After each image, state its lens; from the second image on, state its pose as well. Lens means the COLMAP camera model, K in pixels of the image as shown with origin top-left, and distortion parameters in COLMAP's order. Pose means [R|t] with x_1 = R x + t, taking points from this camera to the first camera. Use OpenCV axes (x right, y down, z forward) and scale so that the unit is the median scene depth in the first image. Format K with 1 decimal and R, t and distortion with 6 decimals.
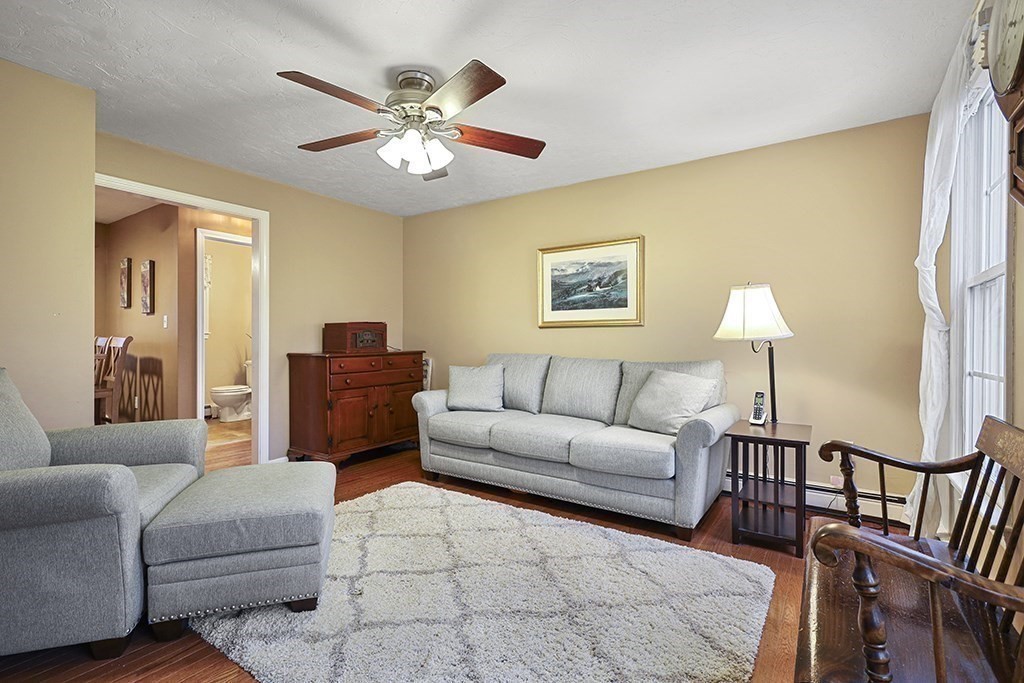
lens RADIAL K [[472.0, 0, 512.0], [0, 472.0, 341.5], [0, 0, 1]] dist [0.000347, 0.000373]
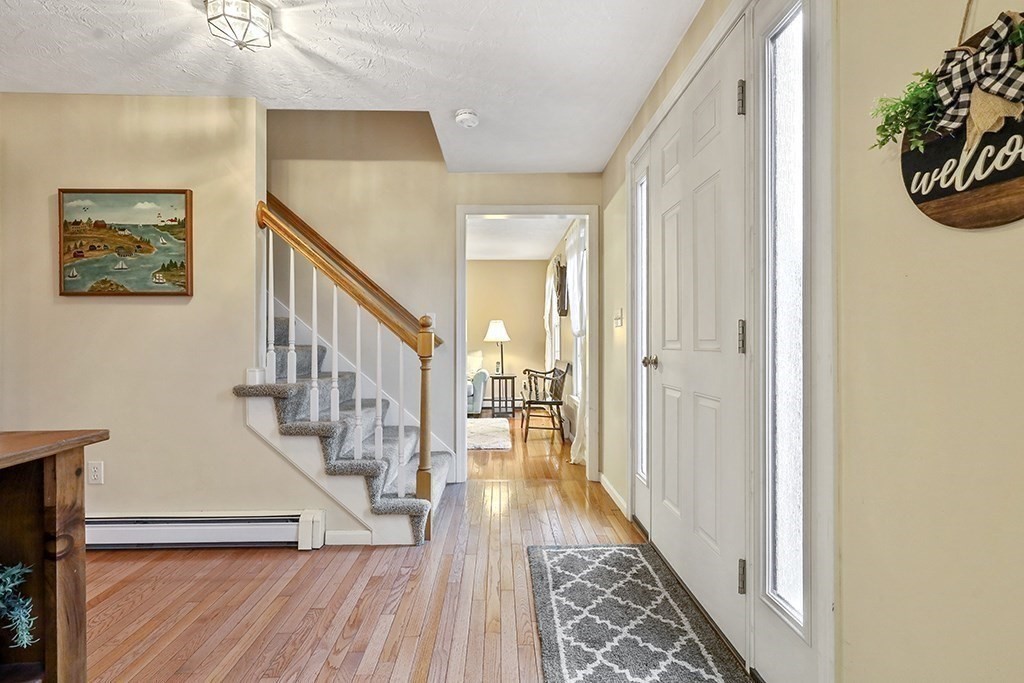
lens RADIAL K [[472.0, 0, 512.0], [0, 472.0, 341.5], [0, 0, 1]] dist [0.000347, 0.000373]
pose [[0.811697, -0.006723, 0.584040, -0.721457], [0.008902, 0.999960, -0.000861, -0.000695], [-0.584010, 0.005898, 0.811725, -0.894476]]
